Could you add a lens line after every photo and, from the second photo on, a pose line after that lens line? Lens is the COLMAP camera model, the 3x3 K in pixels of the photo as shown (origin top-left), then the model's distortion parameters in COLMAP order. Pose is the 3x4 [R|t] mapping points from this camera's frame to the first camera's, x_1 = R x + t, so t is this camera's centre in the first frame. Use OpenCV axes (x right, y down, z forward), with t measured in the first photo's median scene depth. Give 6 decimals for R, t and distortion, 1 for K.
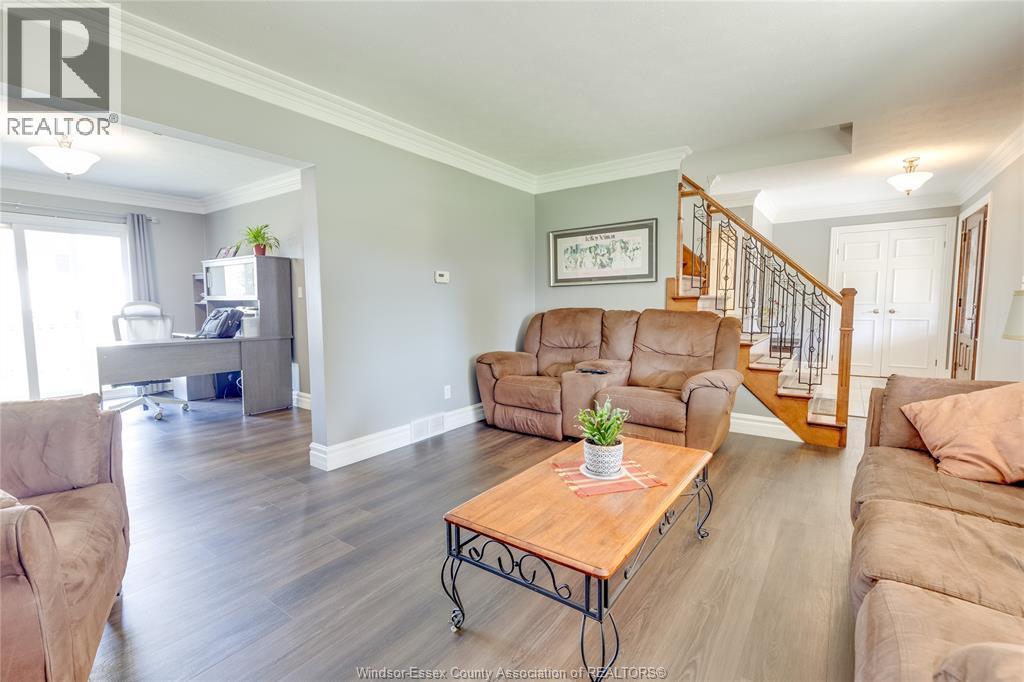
lens RADIAL K [[468.7, 0, 511.3], [0, 468.7, 344.4], [0, 0, 1]] dist [0.005749, -0.001522]
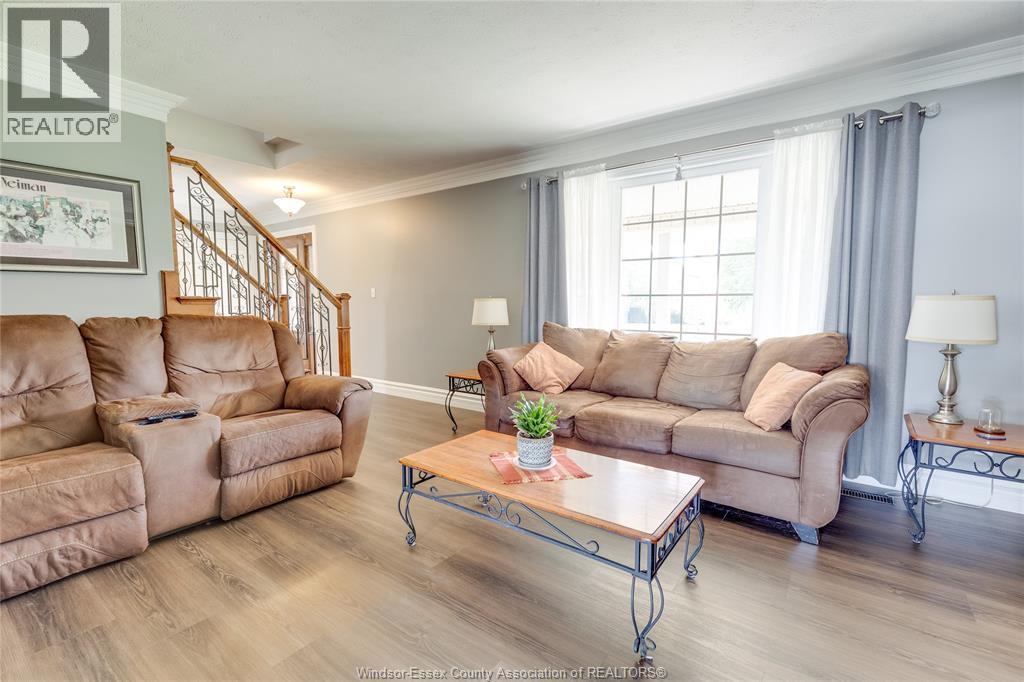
lens RADIAL K [[468.7, 0, 510.7], [0, 468.7, 338.9], [0, 0, 1]] dist [0.005749, -0.001522]
pose [[-0.025363, -0.072197, 0.997068, -0.411551], [0.088355, 0.993324, 0.074173, -0.045913], [-0.995766, 0.089977, -0.018815, 0.508236]]
